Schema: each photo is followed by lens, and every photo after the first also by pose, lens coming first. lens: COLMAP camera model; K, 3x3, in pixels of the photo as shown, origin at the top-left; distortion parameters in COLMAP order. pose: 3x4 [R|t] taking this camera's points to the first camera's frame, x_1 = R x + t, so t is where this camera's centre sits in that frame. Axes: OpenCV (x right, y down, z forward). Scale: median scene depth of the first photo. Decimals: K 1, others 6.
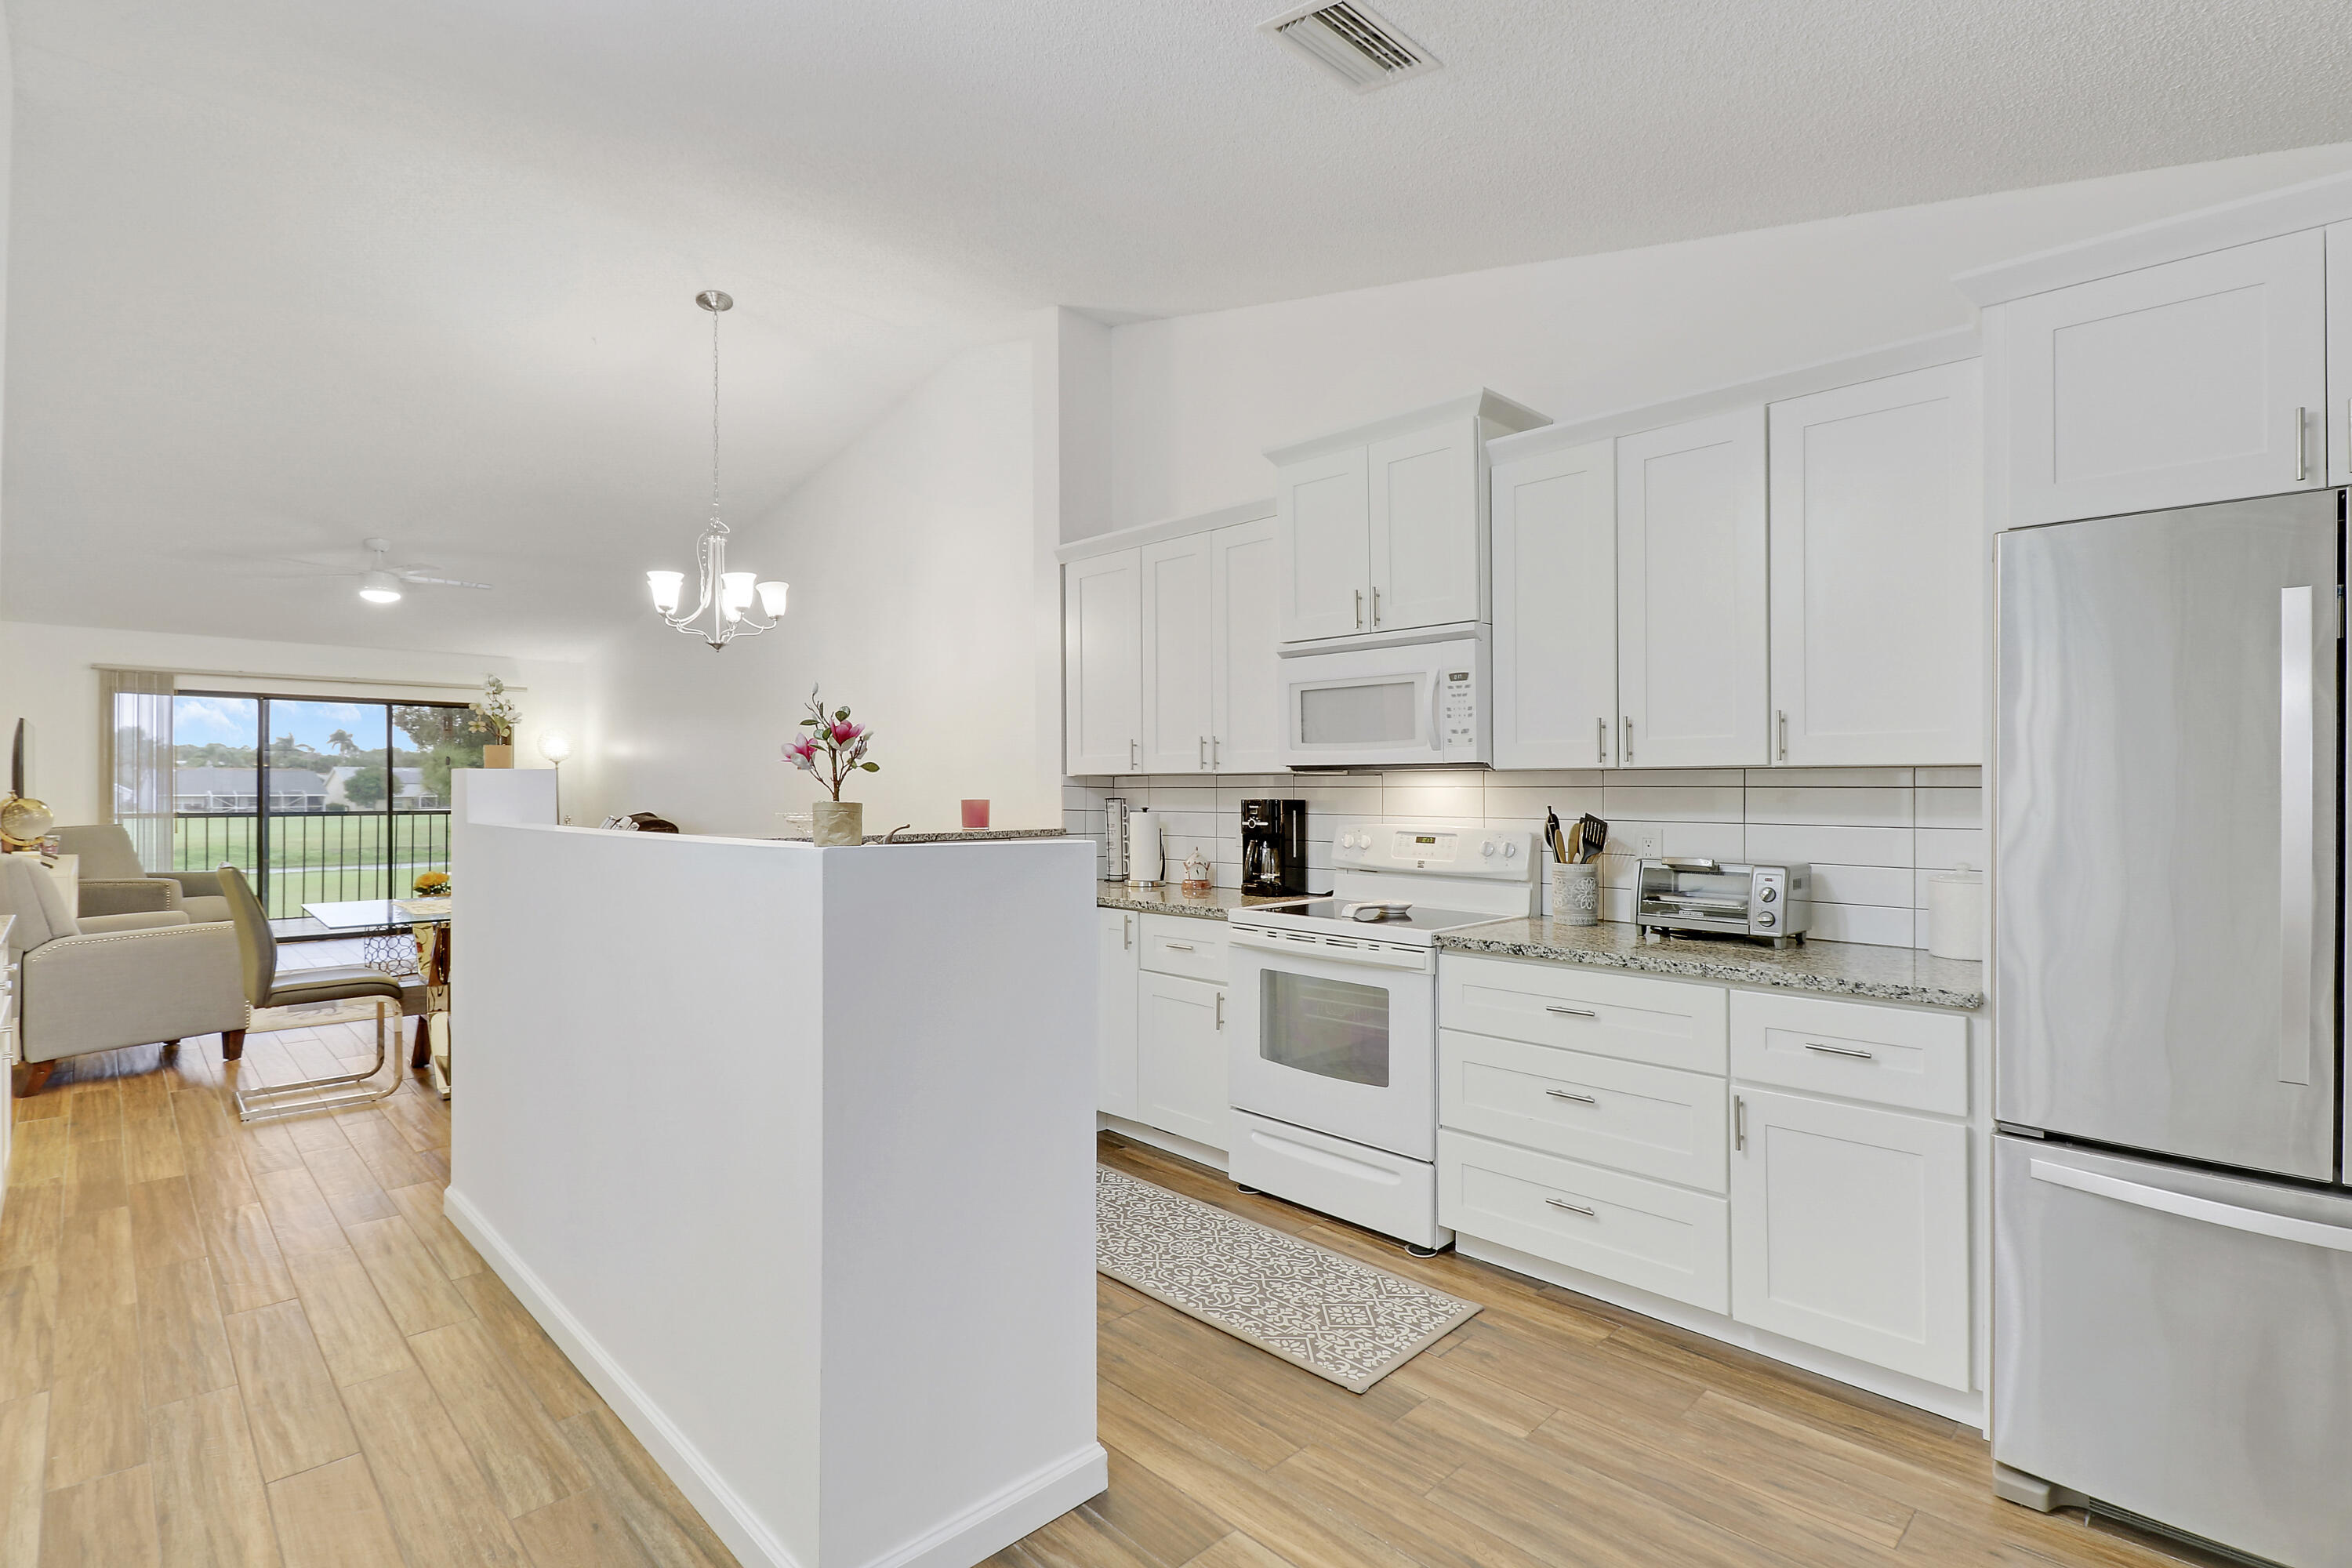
lens RADIAL K [[1077.4, 0, 1172.0], [0, 1077.4, 780.9], [0, 0, 1]] dist [-0.001871, -0.000430]
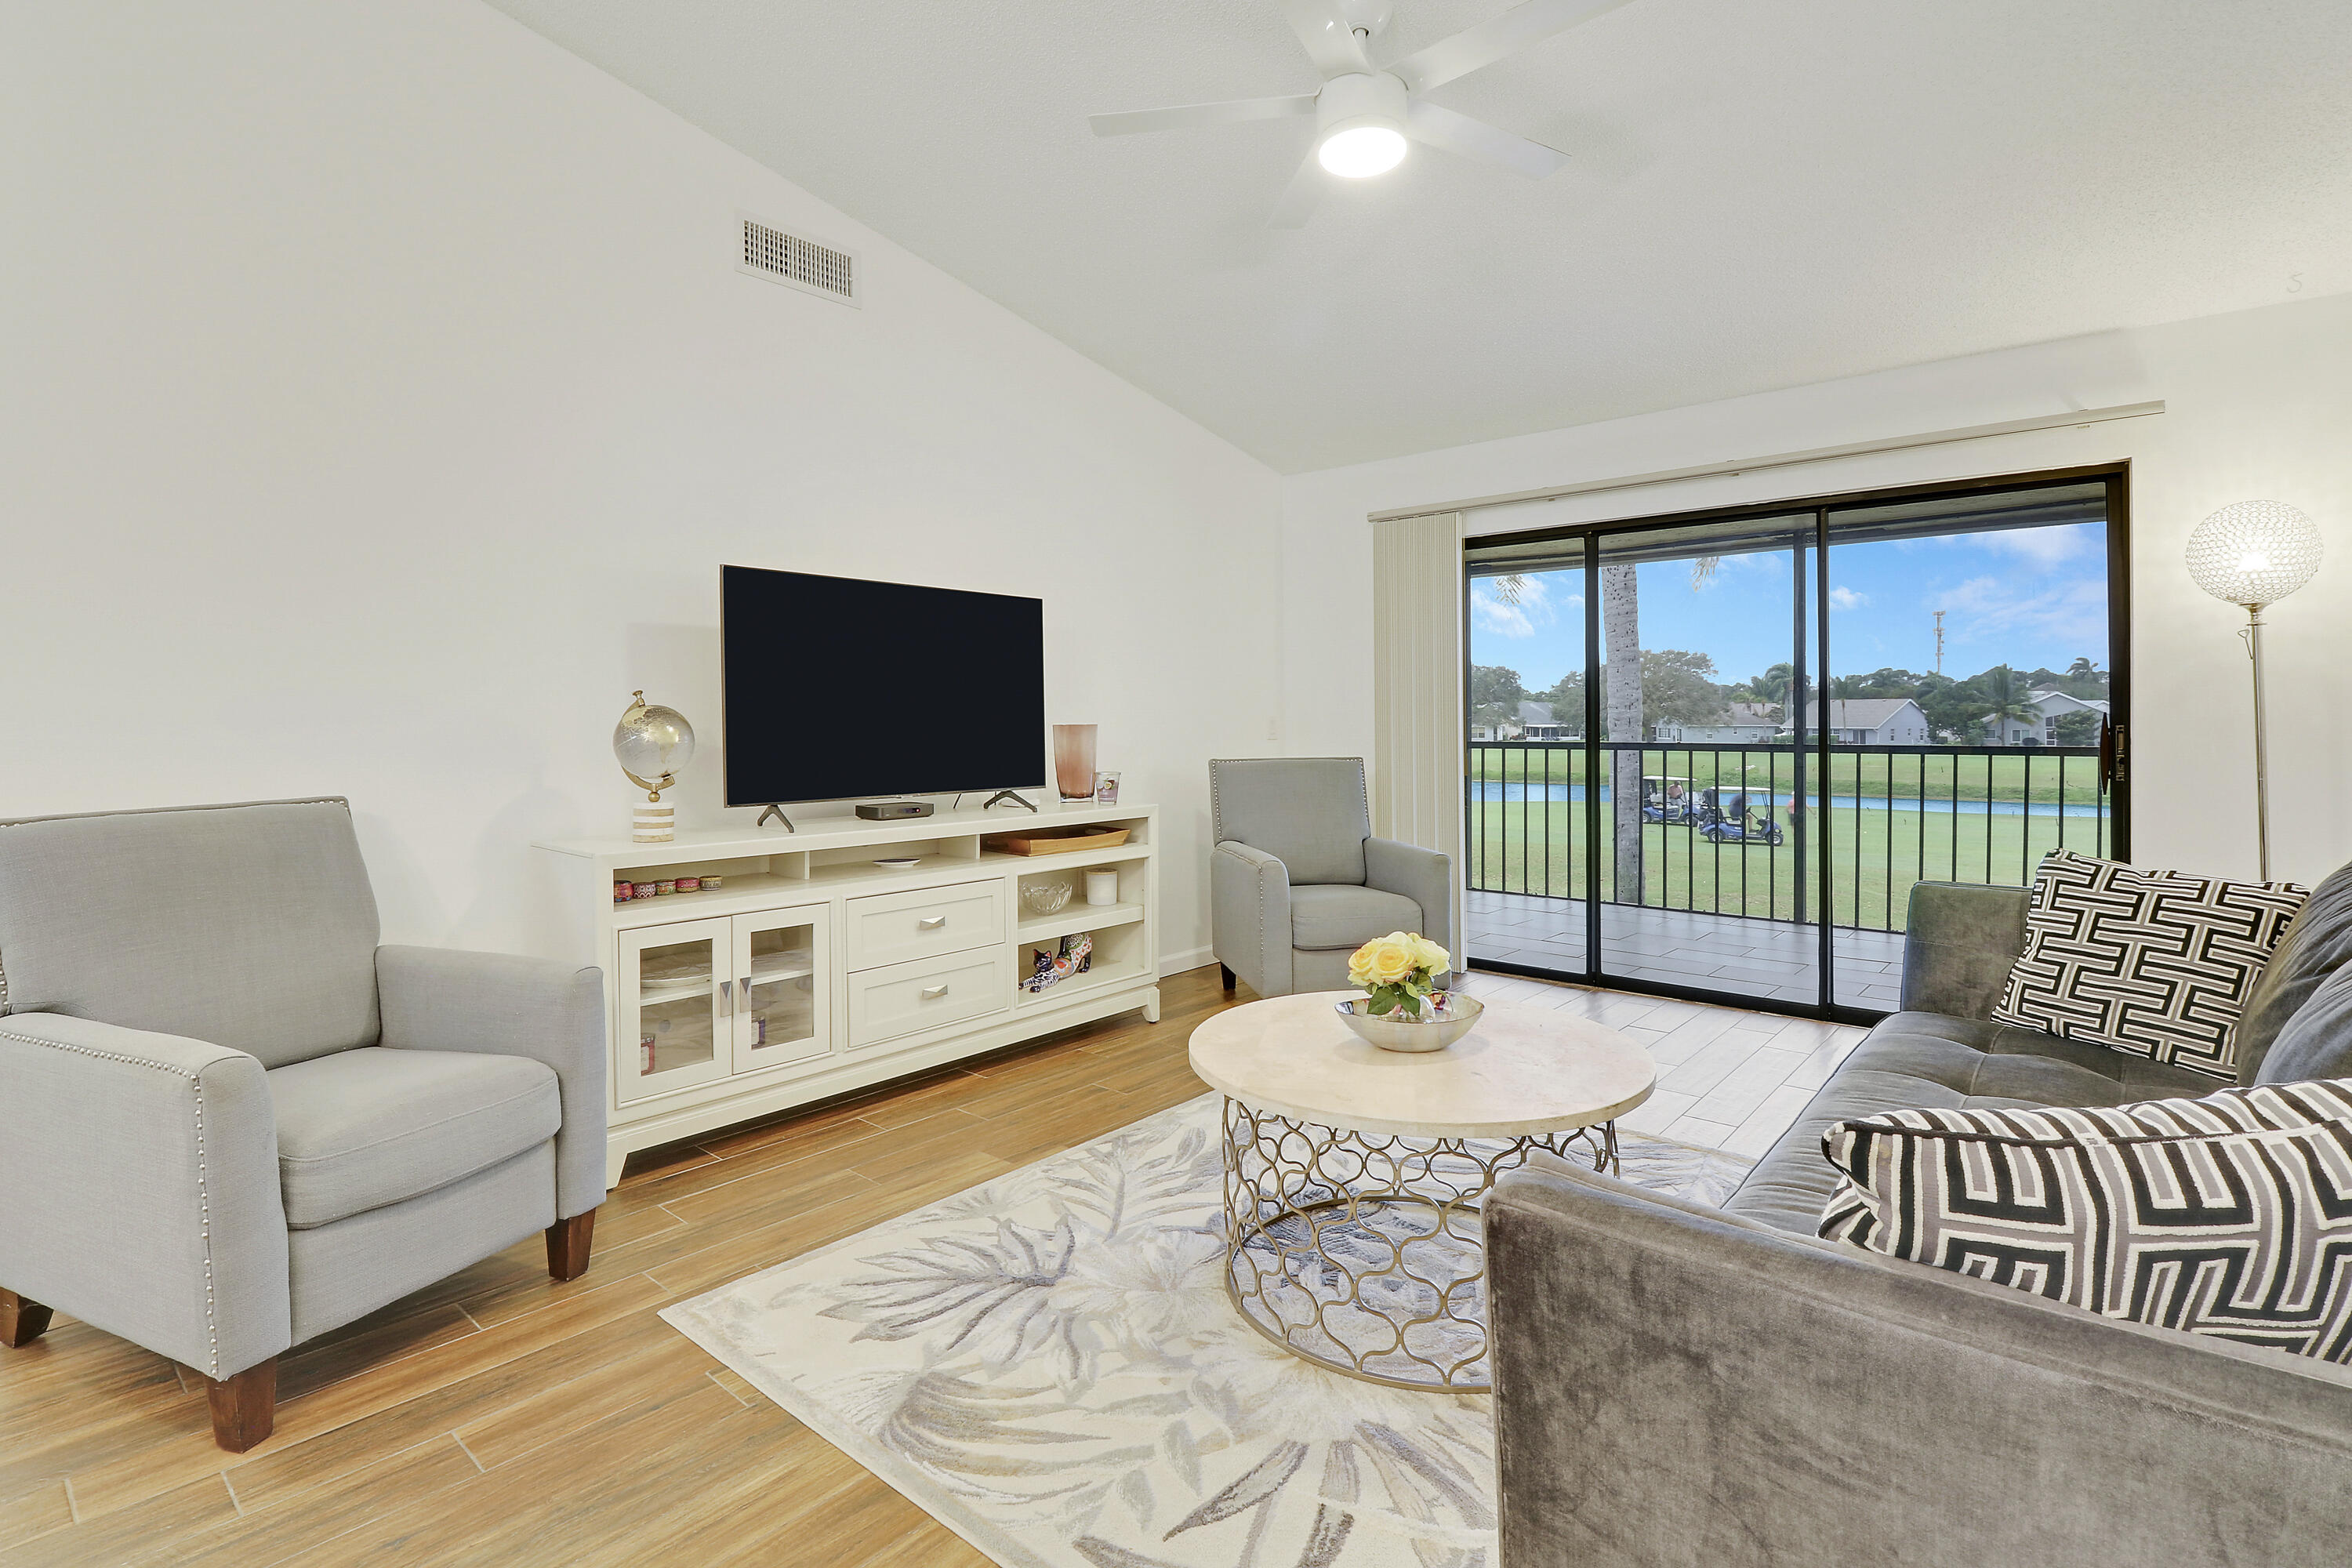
lens RADIAL K [[1117.3, 0, 1174.0], [0, 1117.3, 742.1], [0, 0, 1]] dist [-0.001159, -0.001976]
pose [[0.062229, 0.016200, -0.997930, -0.748521], [0.008534, 0.999823, 0.016763, 0.047985], [0.998025, -0.009560, 0.062079, 1.931352]]
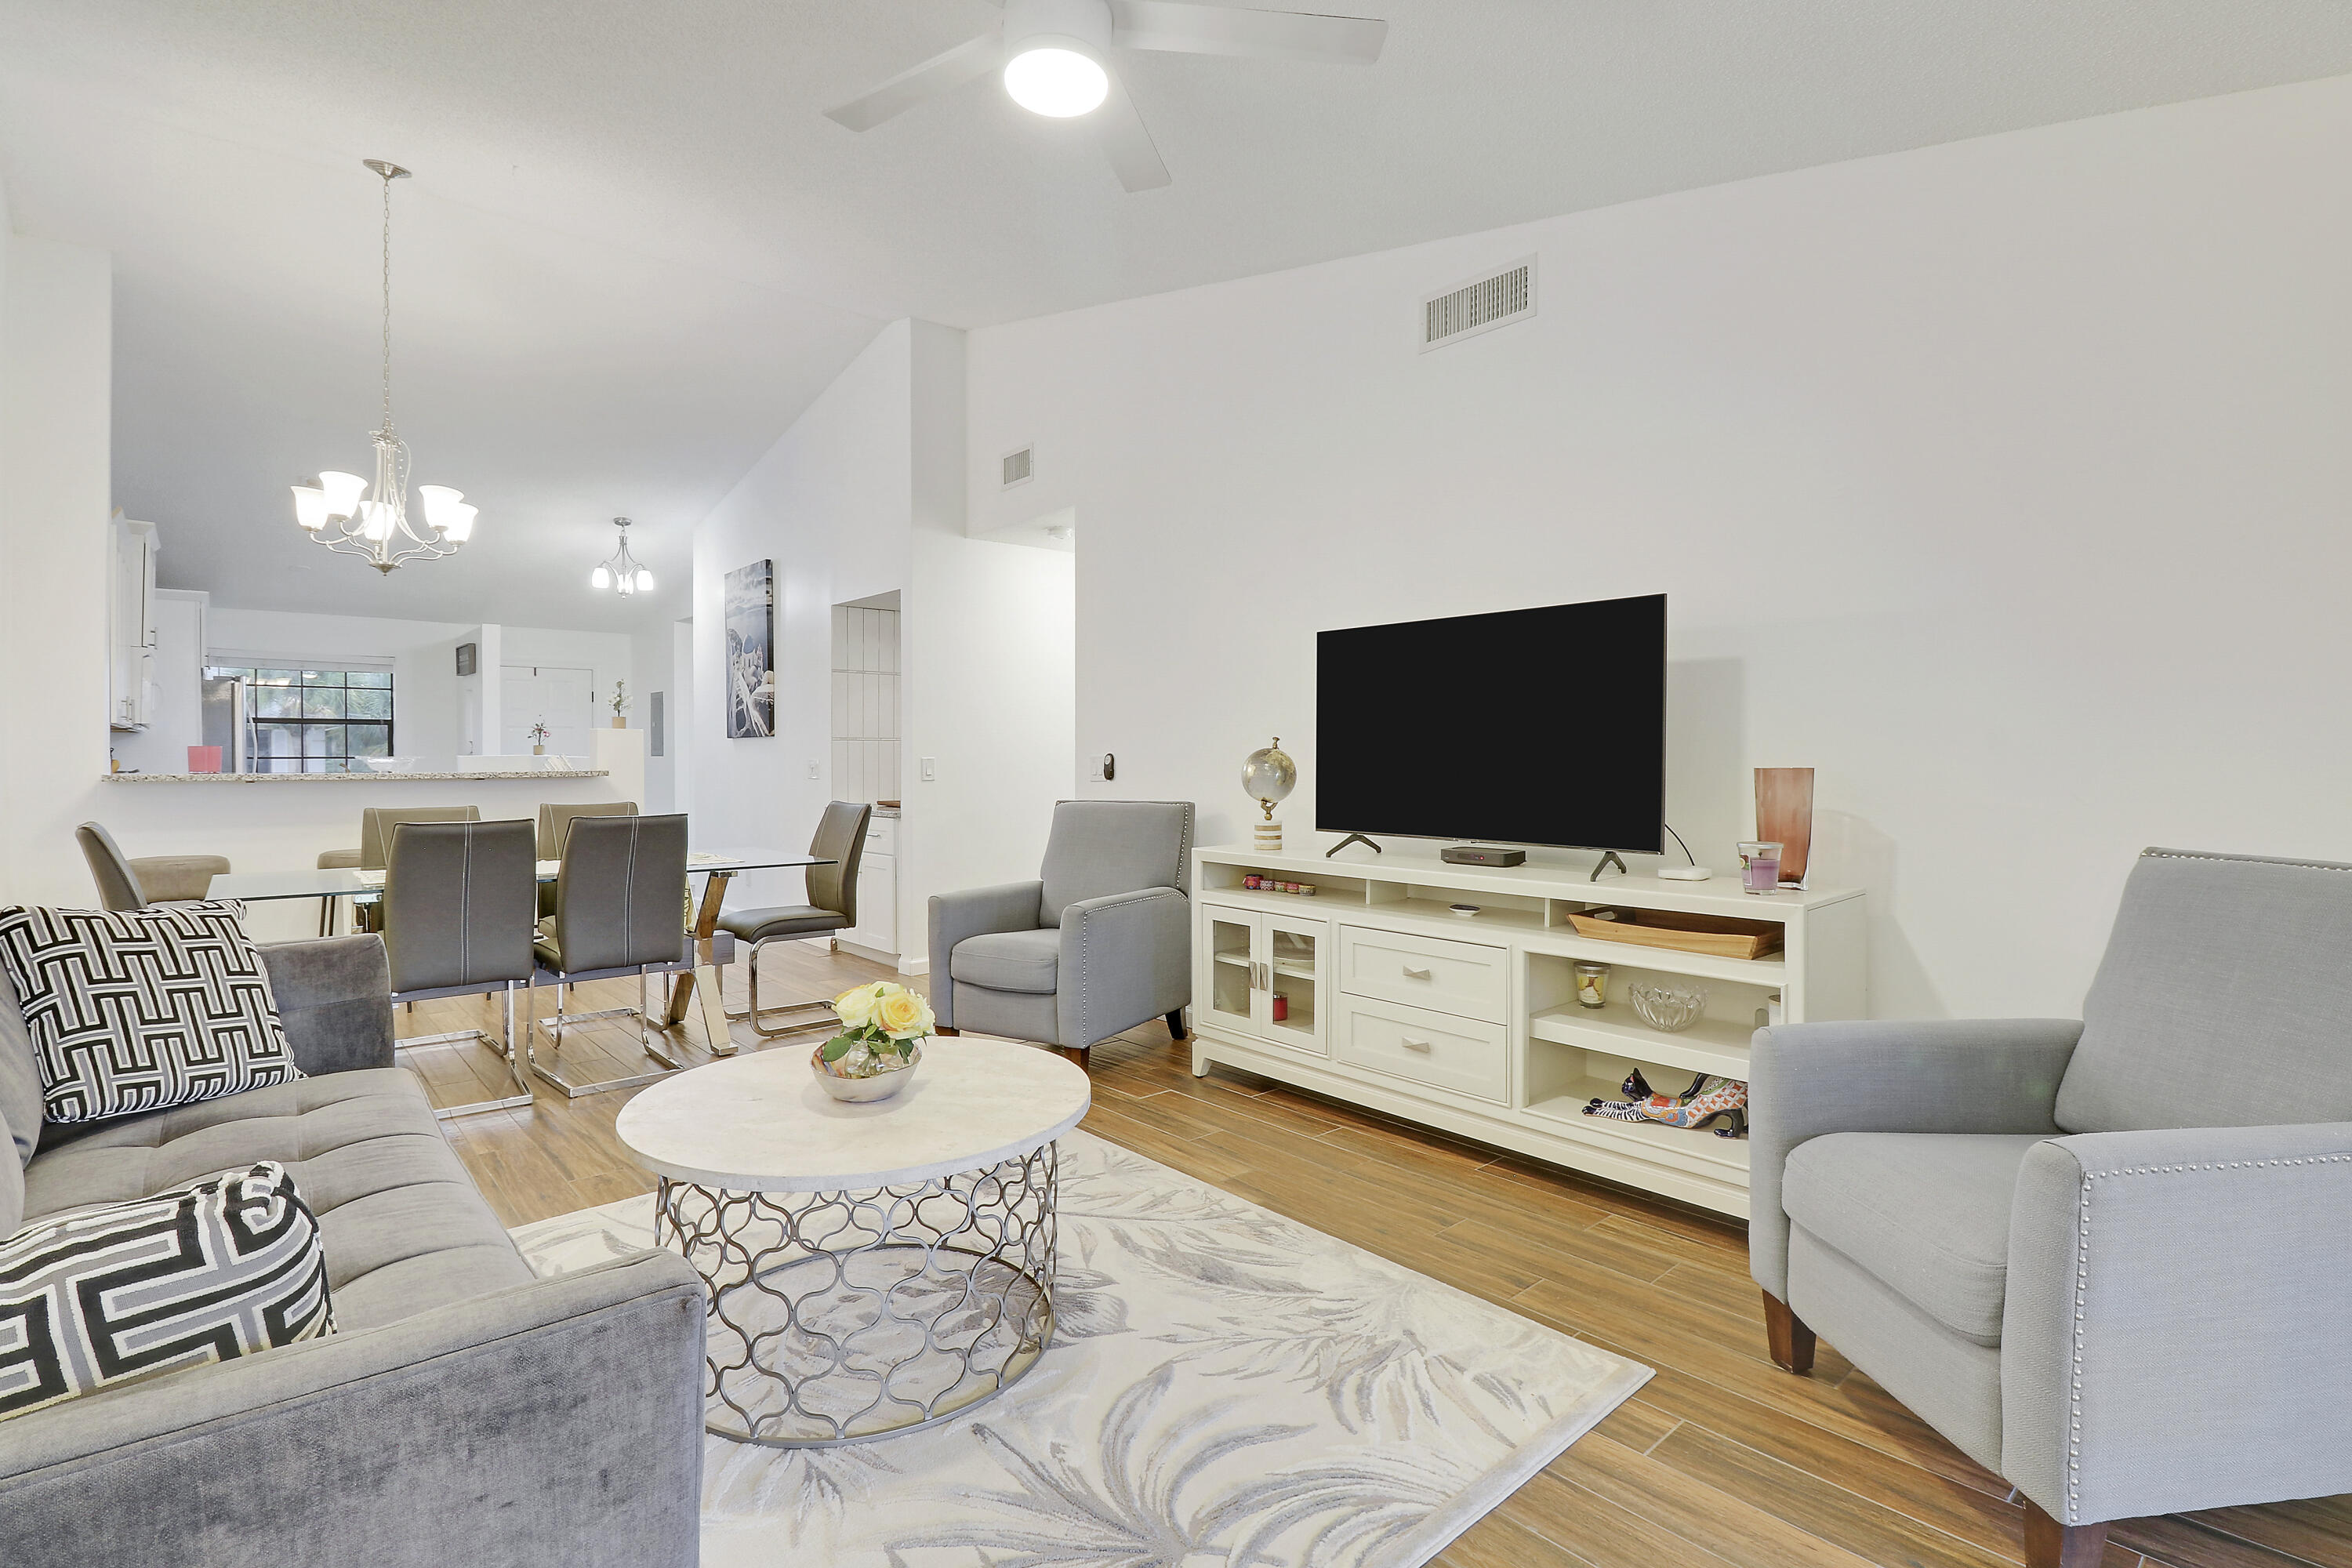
lens RADIAL K [[1089.7, 0, 1143.6], [0, 1089.7, 774.1], [0, 0, 1]] dist [-0.000381, 0.000111]
pose [[-0.996686, -0.004609, 0.081218, -1.611702], [-0.003905, 0.999953, 0.008828, 0.048081], [-0.081255, 0.008481, -0.996657, 2.735413]]
